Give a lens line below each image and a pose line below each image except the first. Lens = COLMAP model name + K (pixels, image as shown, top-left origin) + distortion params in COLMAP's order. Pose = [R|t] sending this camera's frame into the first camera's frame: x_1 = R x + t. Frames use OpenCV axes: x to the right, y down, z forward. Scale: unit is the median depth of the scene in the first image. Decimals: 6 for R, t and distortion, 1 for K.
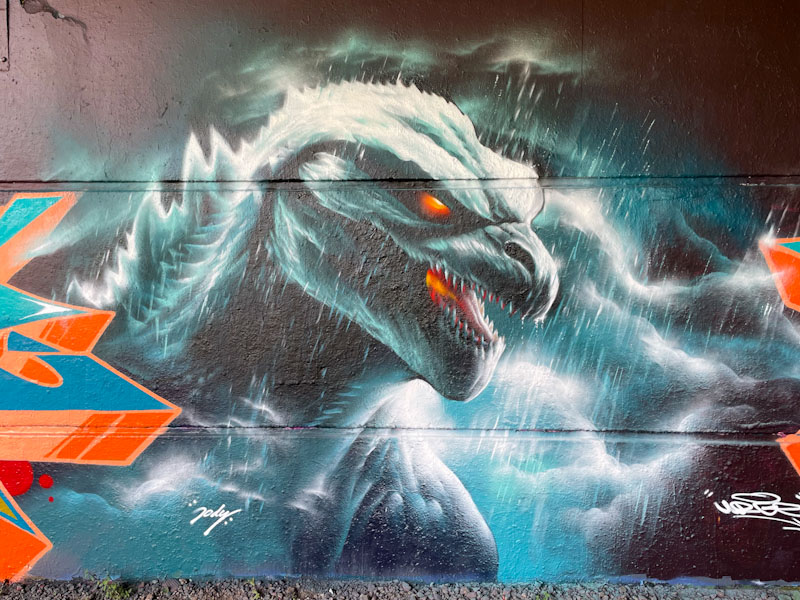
lens RADIAL K [[604.5, 0, 401.3], [0, 604.5, 297.8], [0, 0, 1]] dist [0.058811, -0.038179]
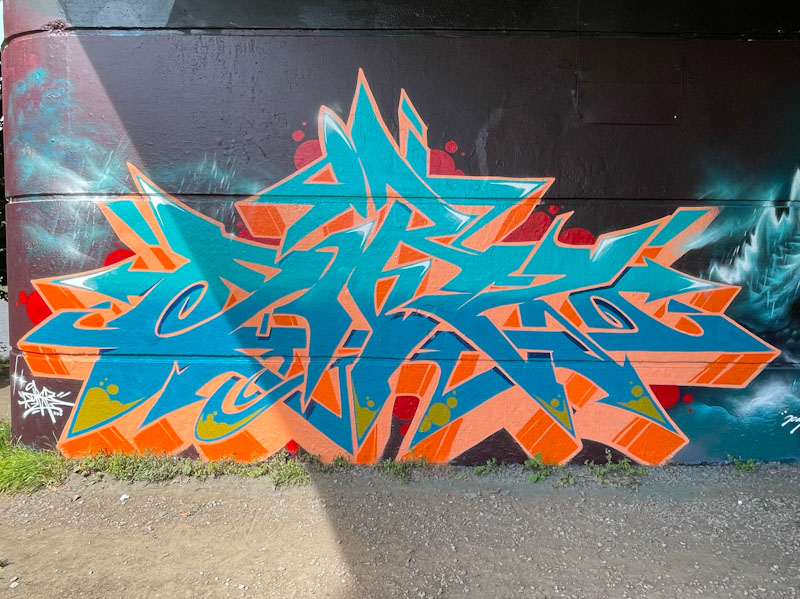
lens RADIAL K [[372.8, 0, 398.3], [0, 372.8, 300.2], [0, 0, 1]] dist [-0.010099, 0.000183]
pose [[0.998936, 0.009214, 0.045193, -1.351526], [-0.009374, 0.999951, 0.003327, 0.060927], [-0.045160, -0.003747, 0.998973, 0.125600]]
